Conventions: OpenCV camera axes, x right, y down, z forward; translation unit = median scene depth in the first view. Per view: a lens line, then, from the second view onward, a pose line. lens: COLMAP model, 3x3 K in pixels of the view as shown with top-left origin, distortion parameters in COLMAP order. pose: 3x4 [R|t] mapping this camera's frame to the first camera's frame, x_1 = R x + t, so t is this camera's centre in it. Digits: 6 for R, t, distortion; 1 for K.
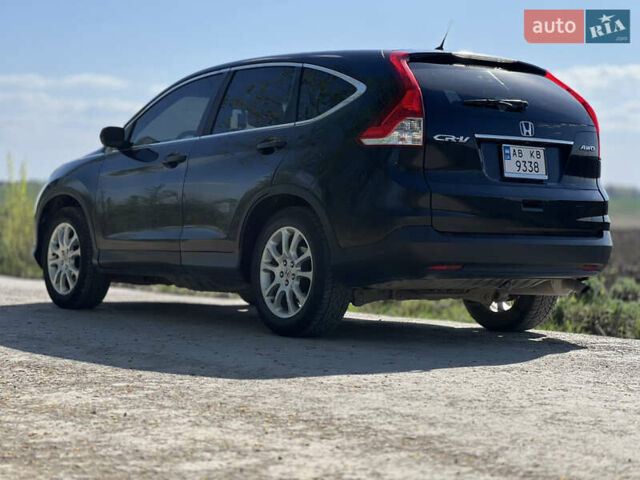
lens RADIAL K [[1613.3, 0, 320.0], [0, 1613.3, 240.0], [0, 0, 1]] dist [-0.307130, 0.822274]
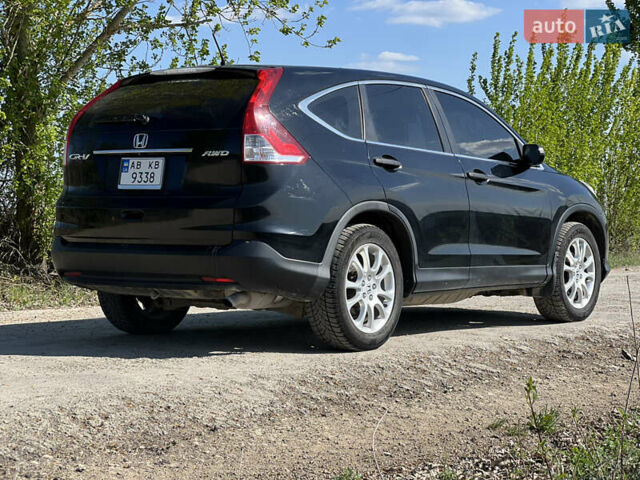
lens RADIAL K [[1613.3, 0, 320.0], [0, 1613.3, 240.0], [0, 0, 1]] dist [-0.307130, 0.822274]
pose [[0.298994, -0.008908, -0.954213, 1.143130], [-0.011938, 0.999843, -0.013075, 0.006113], [0.954180, 0.015301, 0.298841, 0.803863]]
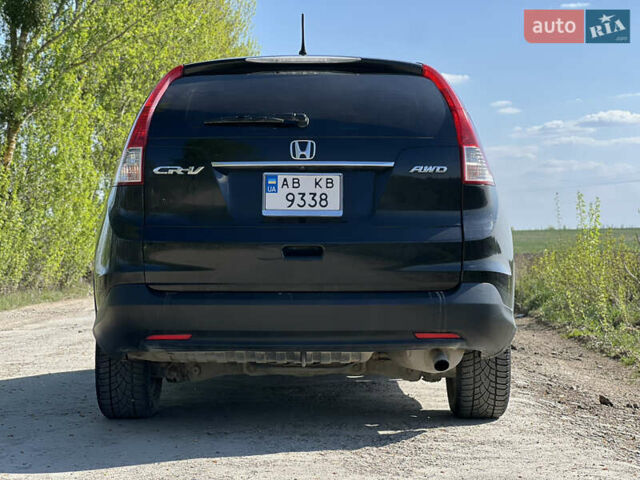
lens RADIAL K [[1613.3, 0, 320.0], [0, 1613.3, 240.0], [0, 0, 1]] dist [-0.307130, 0.822274]
pose [[0.793821, -0.033316, -0.607238, 0.591631], [0.015836, 0.999292, -0.034125, -0.001422], [0.607945, 0.017473, 0.793787, 0.407833]]
